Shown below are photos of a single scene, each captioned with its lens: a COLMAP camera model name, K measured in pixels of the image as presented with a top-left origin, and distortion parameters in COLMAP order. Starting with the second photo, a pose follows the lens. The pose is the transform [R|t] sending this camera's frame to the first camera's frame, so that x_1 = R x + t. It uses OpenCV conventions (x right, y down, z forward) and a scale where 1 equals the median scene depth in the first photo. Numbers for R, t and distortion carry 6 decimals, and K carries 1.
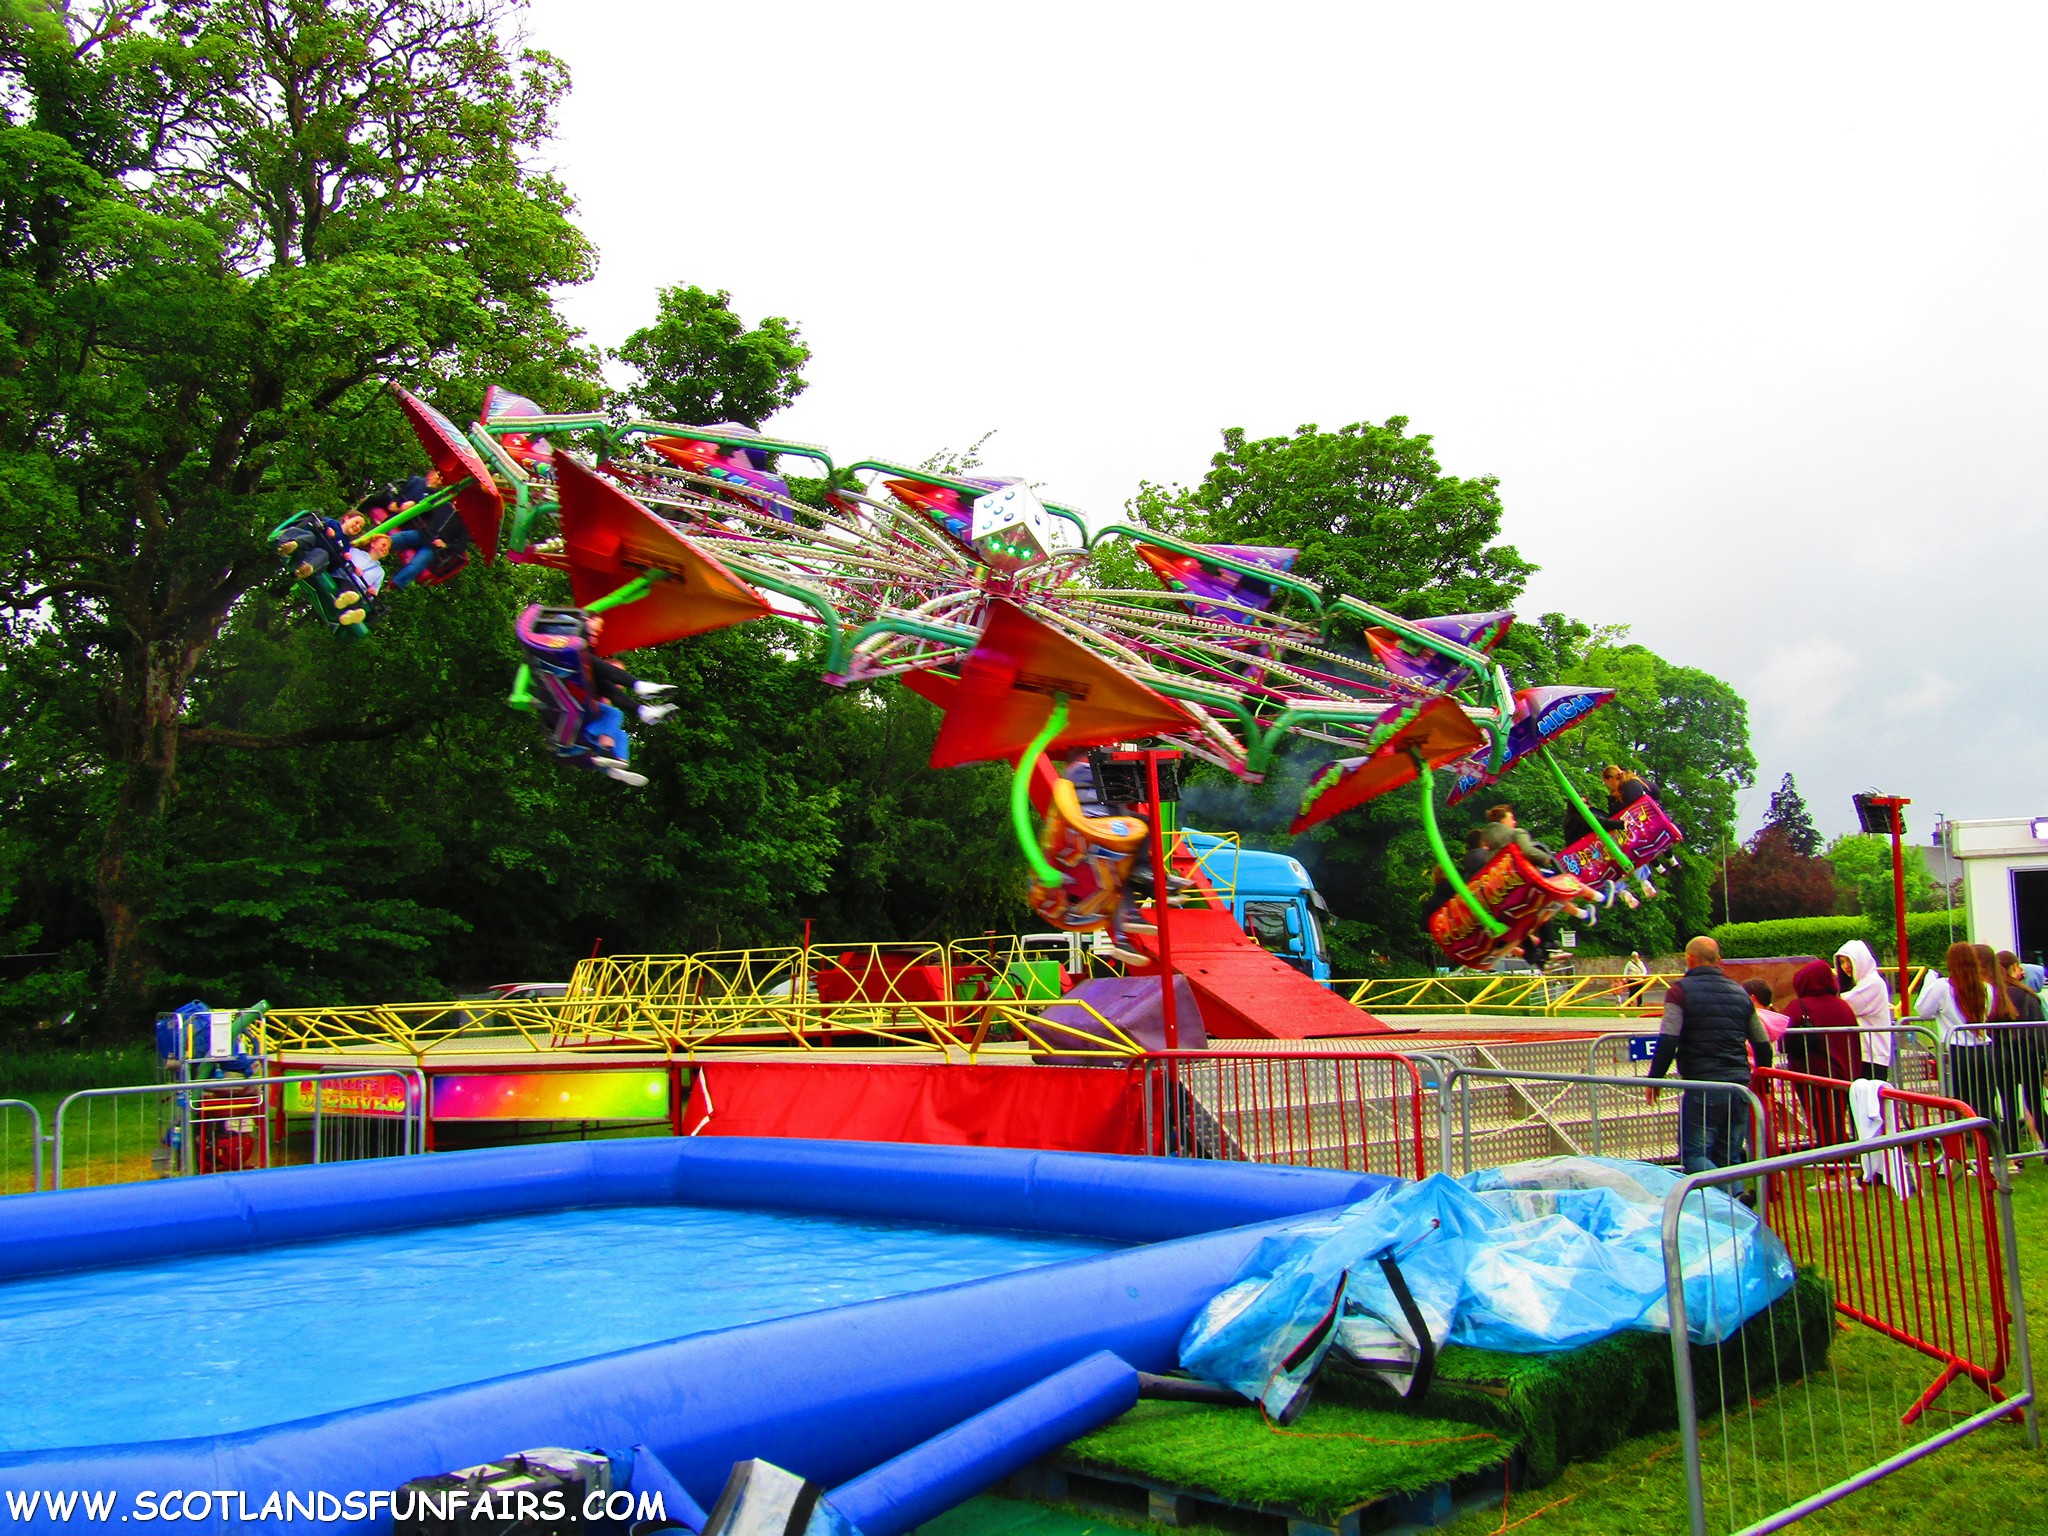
lens RADIAL K [[2013.0, 0, 1024.0], [0, 2013.0, 768.0], [0, 0, 1]] dist [0.008153, 0.015734]
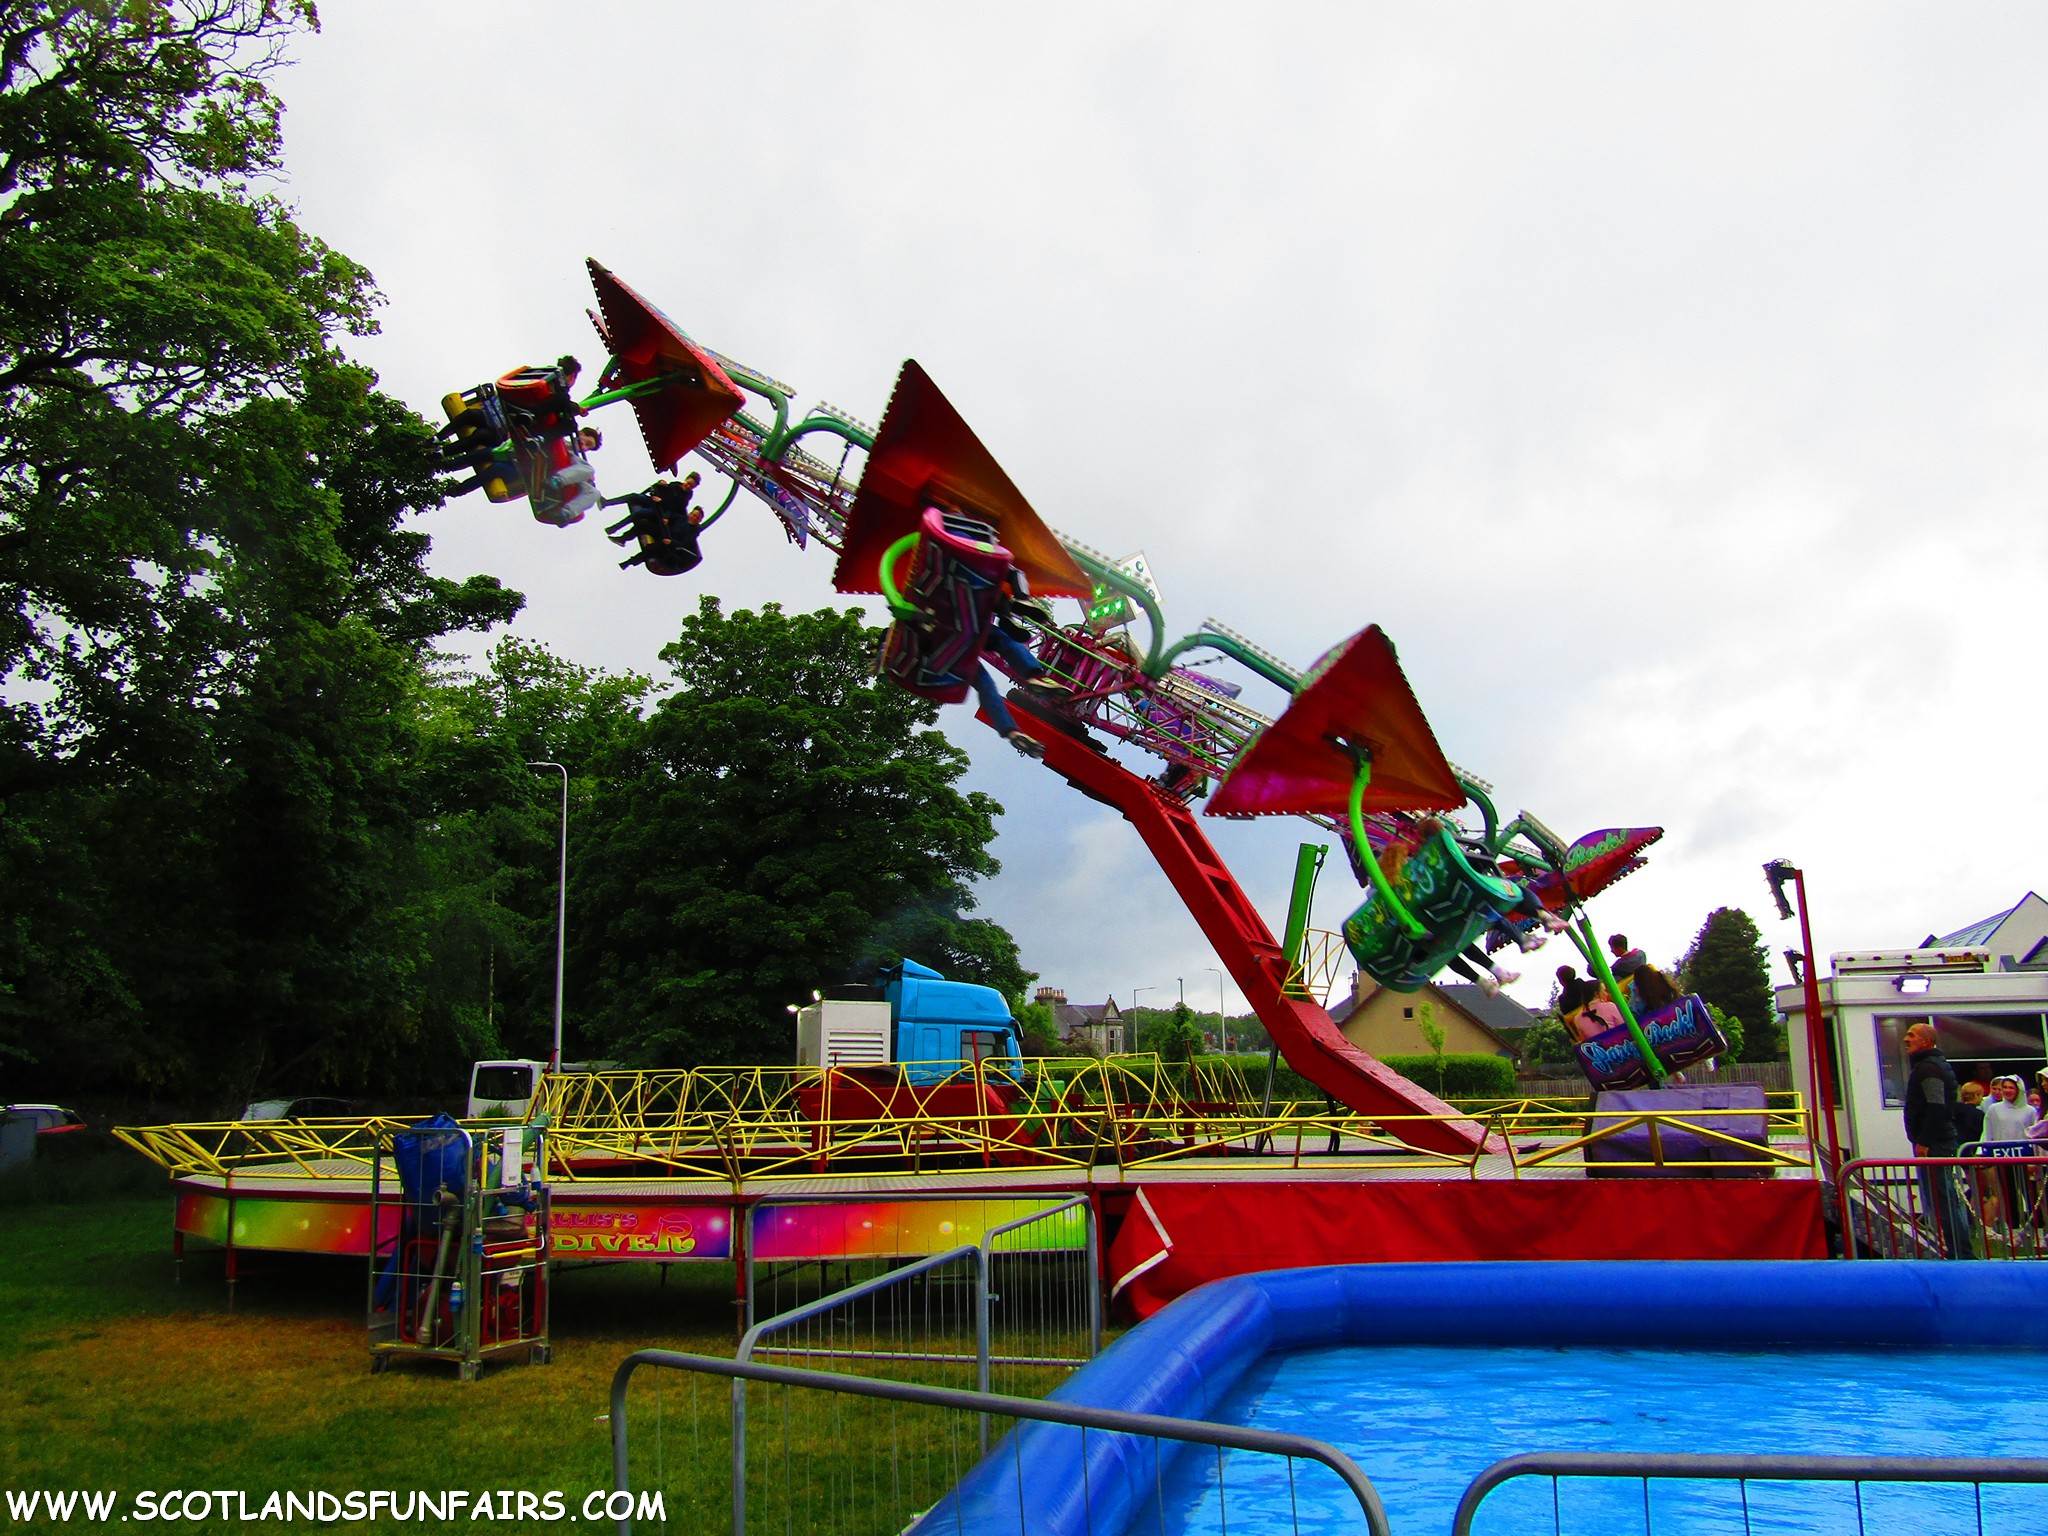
lens RADIAL K [[1723.7, 0, 1024.0], [0, 1723.7, 768.0], [0, 0, 1]] dist [-0.099589, 0.001655]
pose [[0.865072, 0.101261, 0.491321, -0.322067], [-0.056162, 0.992807, -0.105731, 0.022367], [-0.498493, 0.063872, 0.864537, 0.176963]]
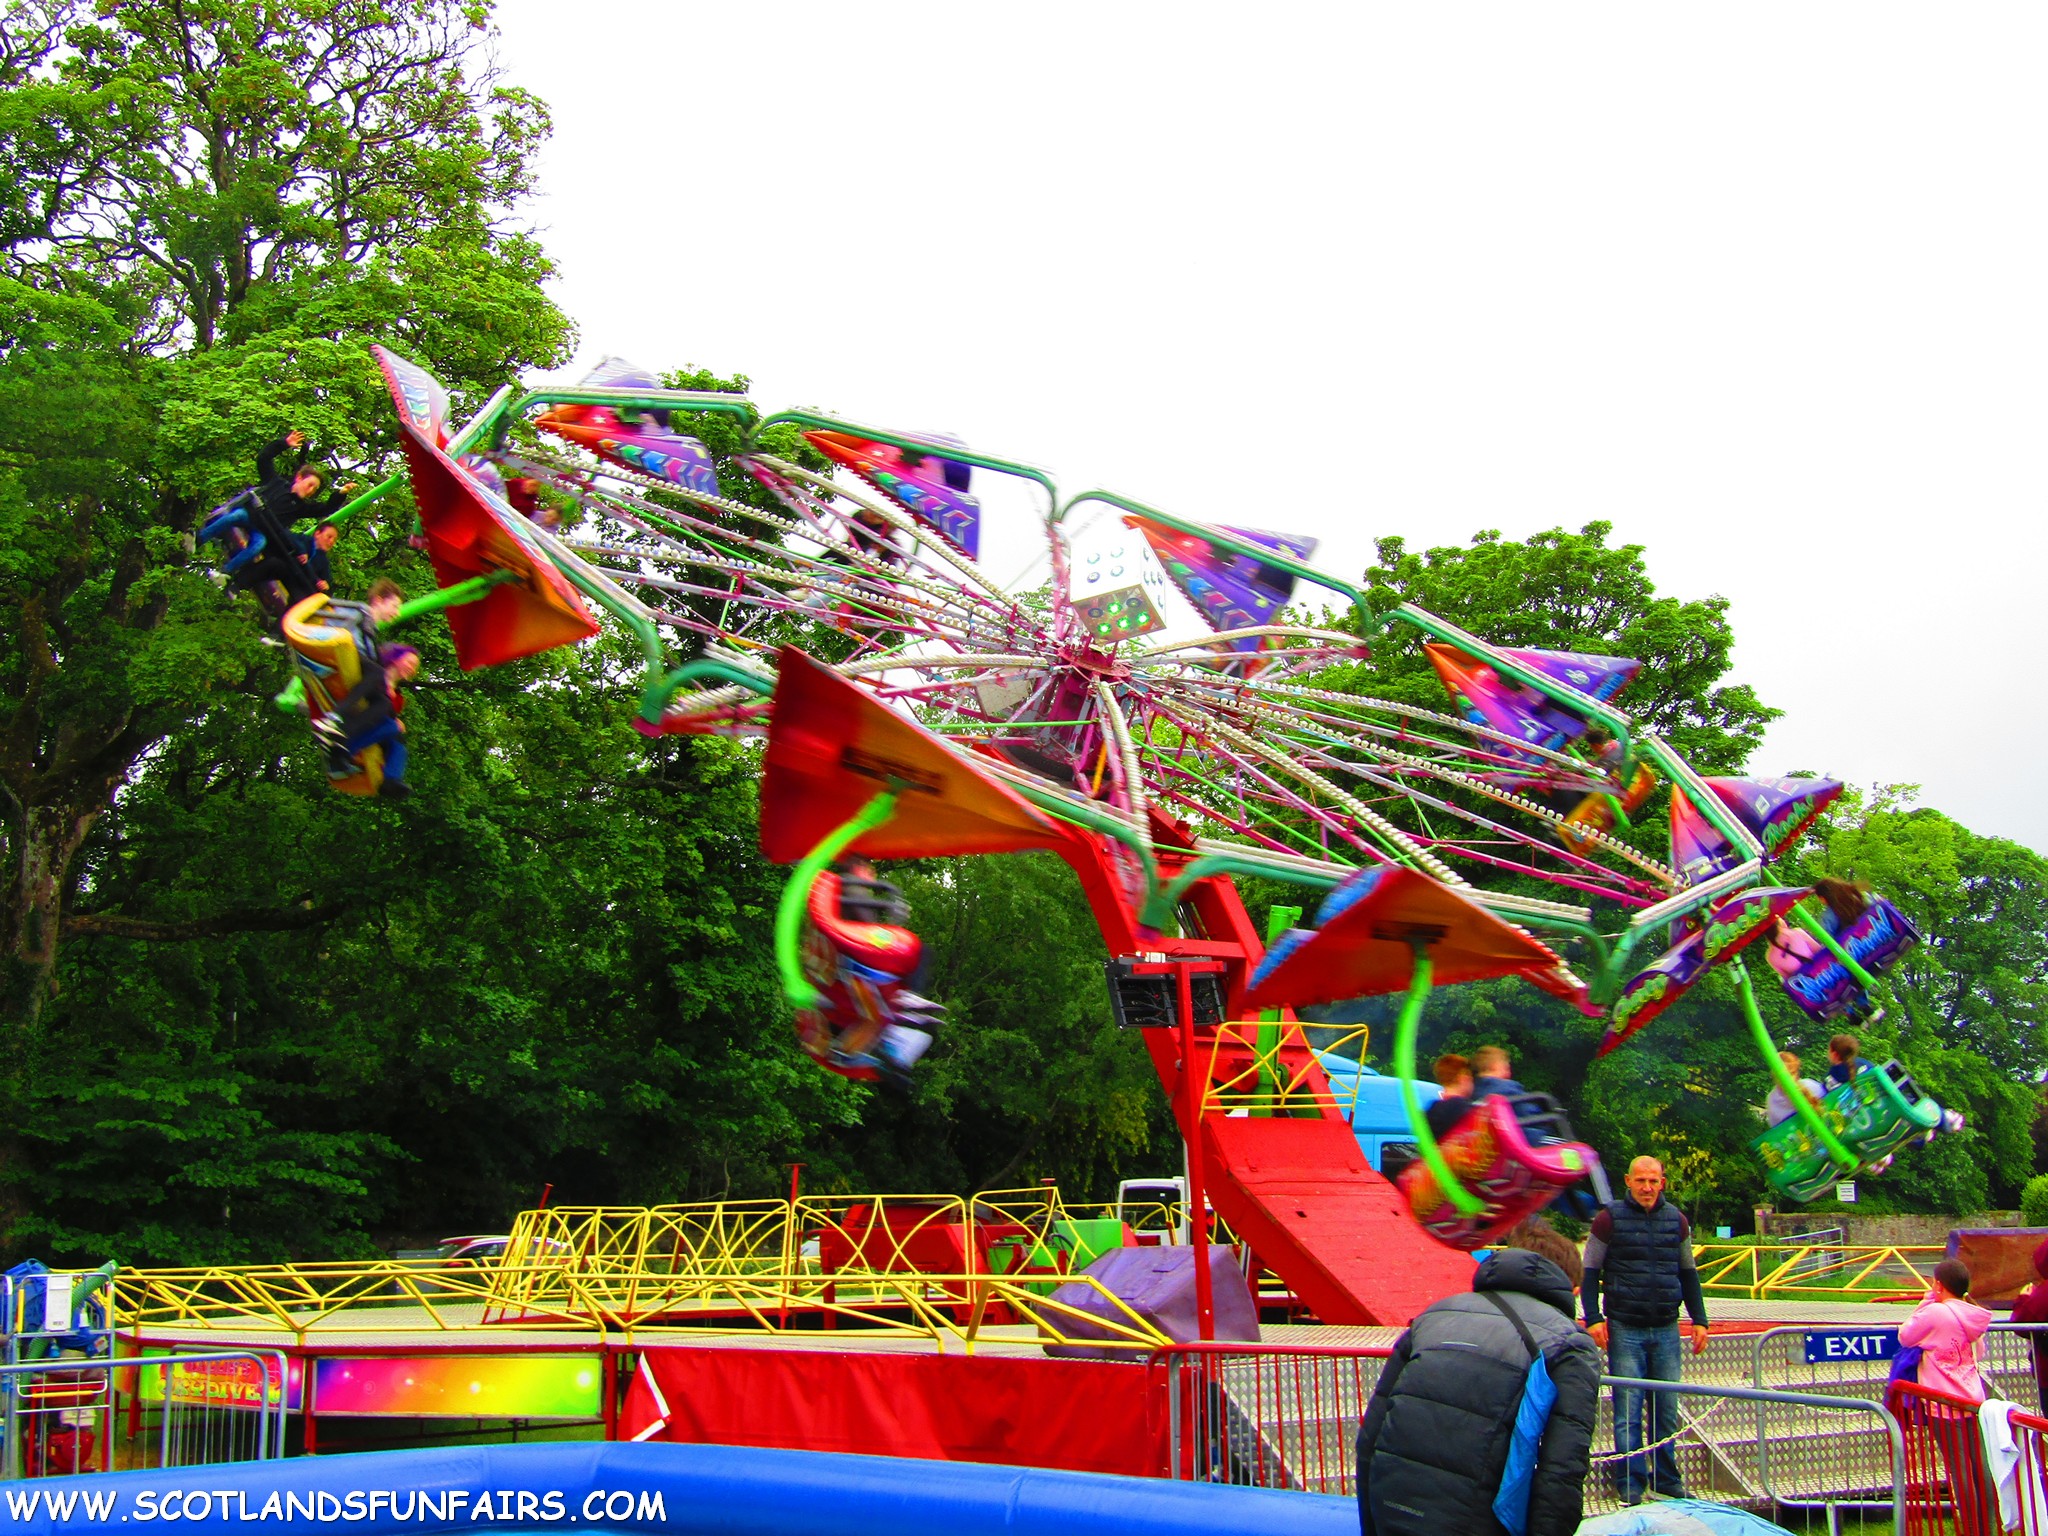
lens RADIAL K [[2565.5, 0, 1024.0], [0, 2565.5, 768.0], [0, 0, 1]] dist [0.002078, 0.018118]
pose [[0.998539, 0.001658, -0.054003, 0.023976], [-0.005664, 0.997233, -0.074127, -0.004123], [0.053730, 0.074324, 0.995786, -0.010755]]
